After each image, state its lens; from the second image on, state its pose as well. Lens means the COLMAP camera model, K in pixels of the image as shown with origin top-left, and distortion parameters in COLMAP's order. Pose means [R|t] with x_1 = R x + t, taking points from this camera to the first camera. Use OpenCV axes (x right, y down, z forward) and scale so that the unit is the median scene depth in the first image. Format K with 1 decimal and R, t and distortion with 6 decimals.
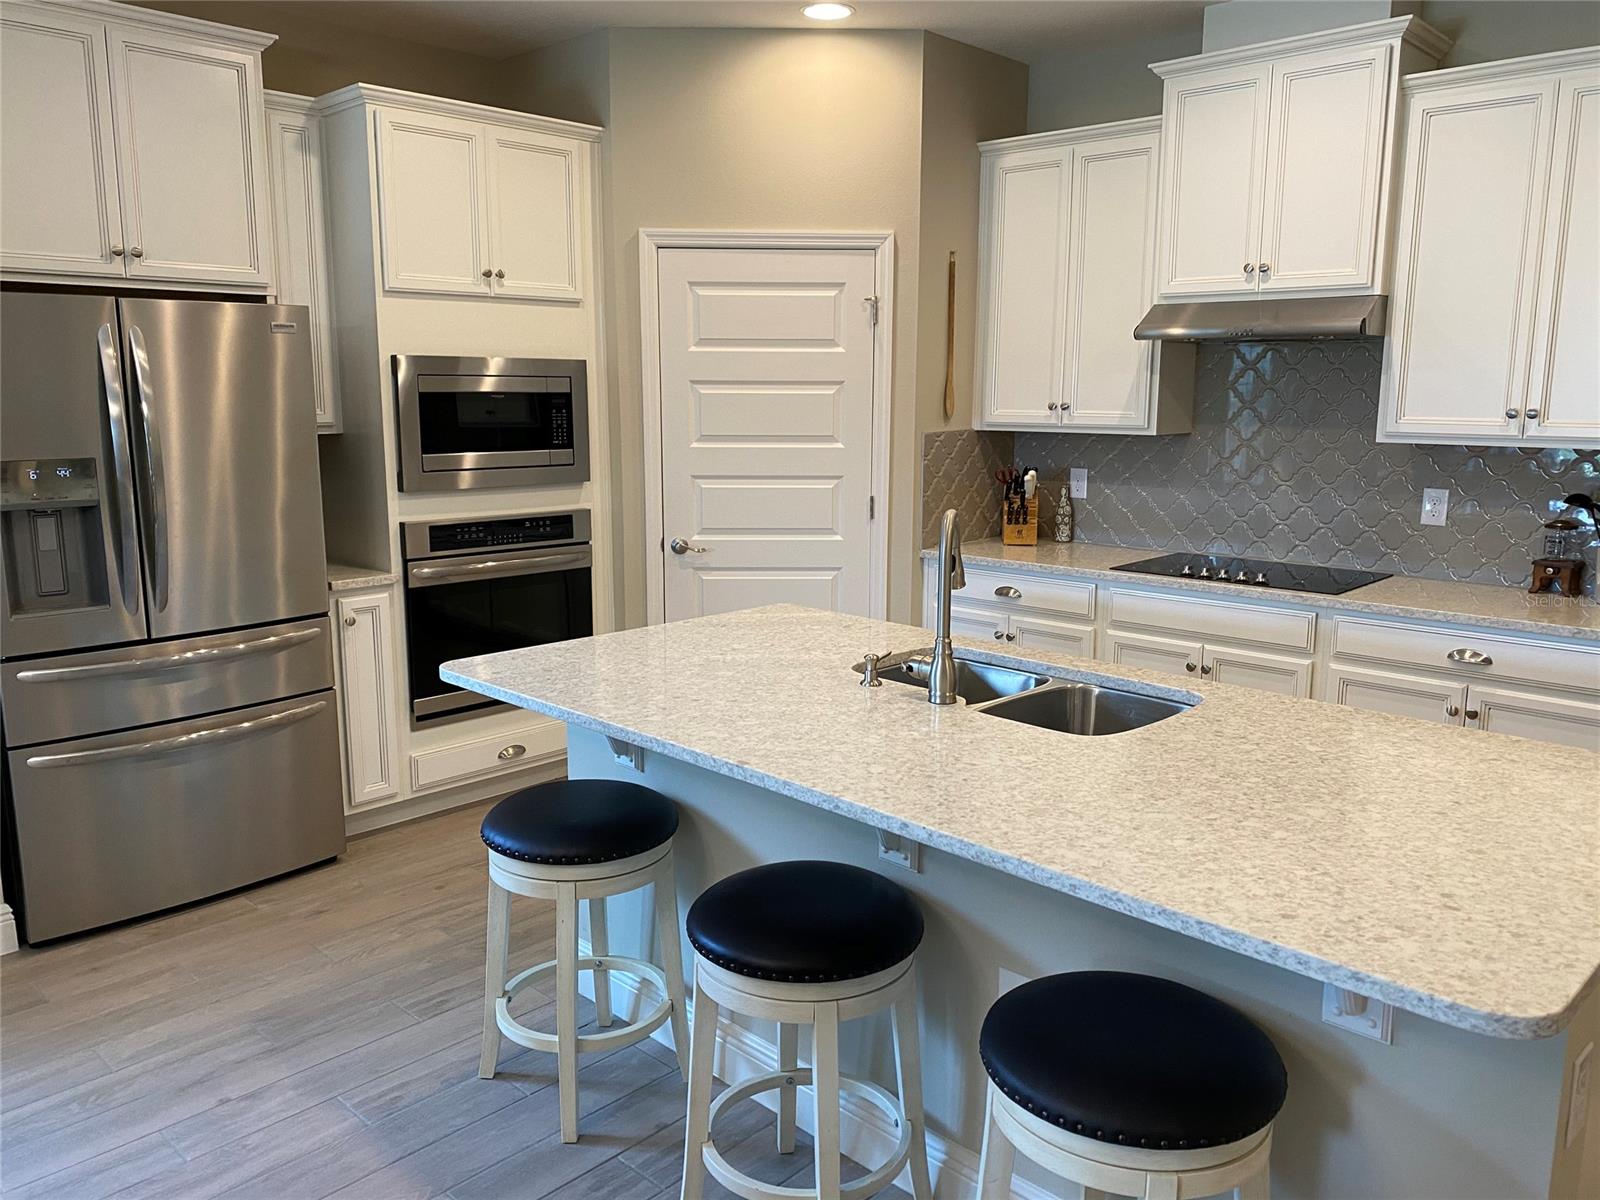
lens RADIAL K [[1204.1, 0, 800.0], [0, 1204.1, 600.0], [0, 0, 1]] dist [0.010609, -0.057634]
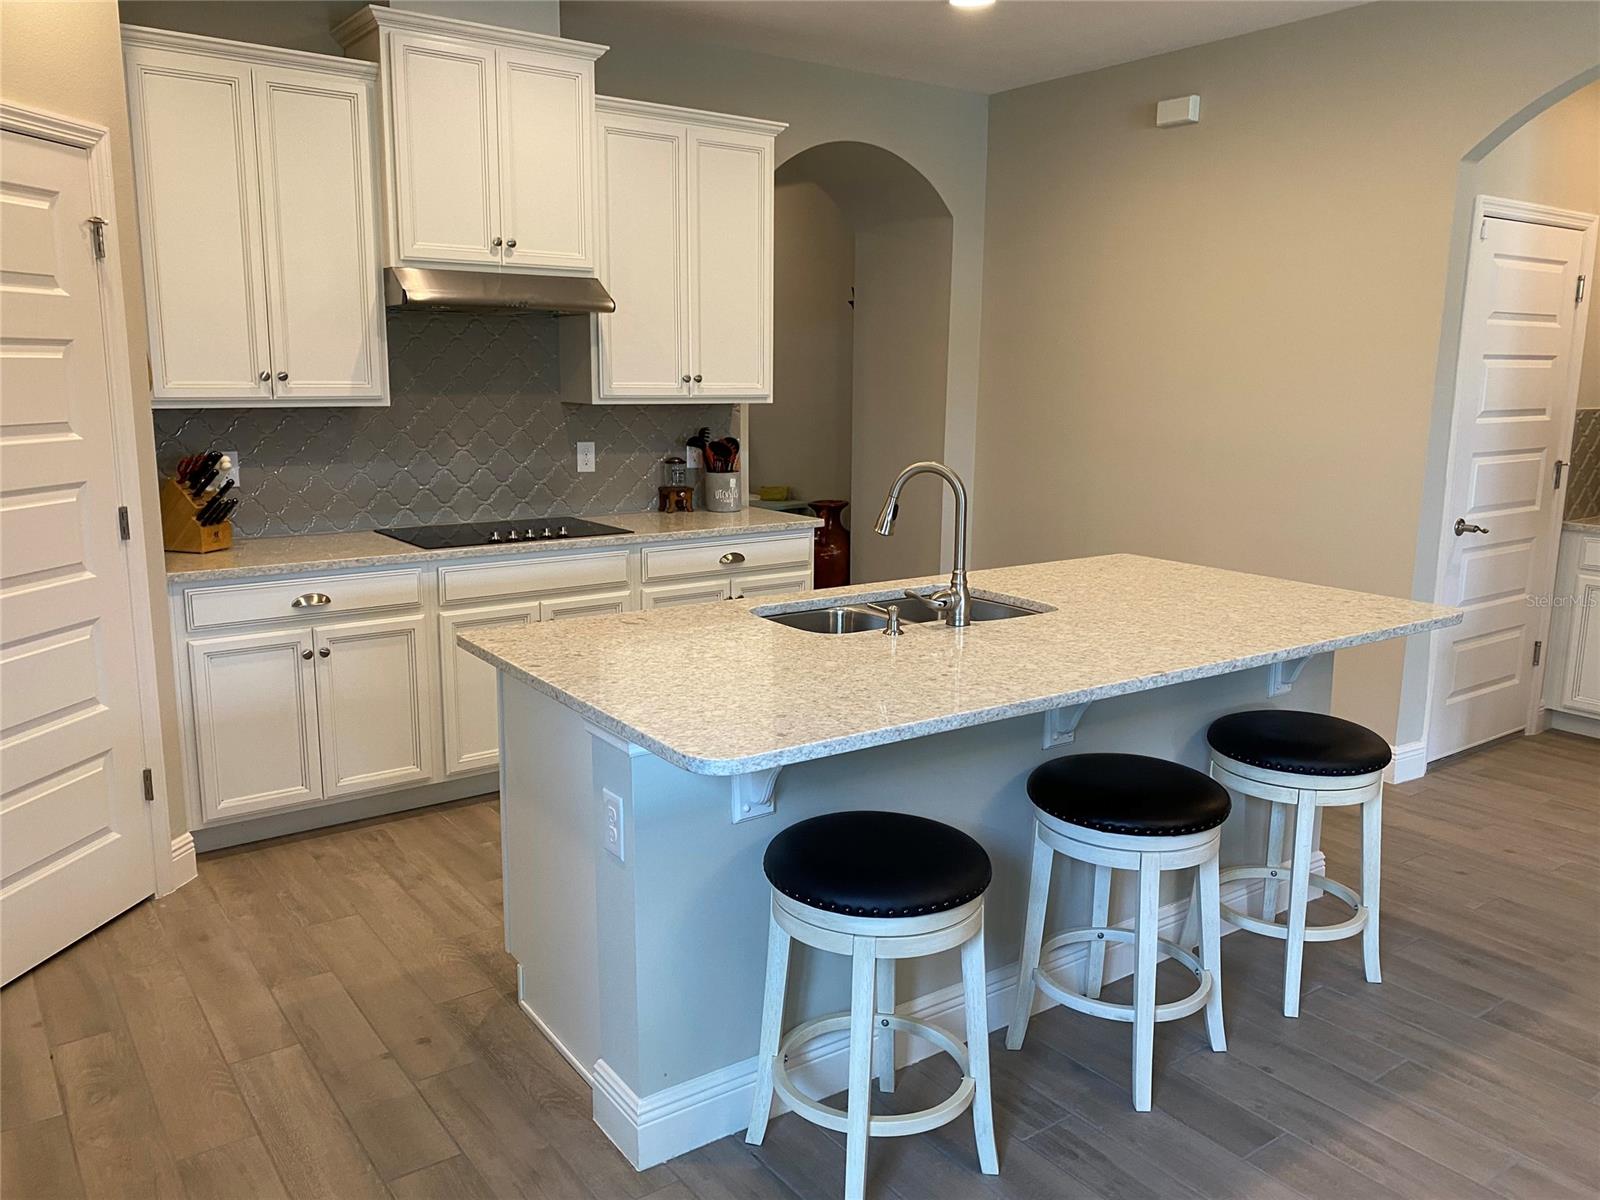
lens RADIAL K [[1204.1, 0, 800.0], [0, 1204.1, 600.0], [0, 0, 1]] dist [0.010609, -0.057634]
pose [[0.171735, -0.182296, 0.968130, -0.590084], [0.163985, 0.974309, 0.154370, -0.081866], [-0.971399, 0.132248, 0.197217, 0.522437]]
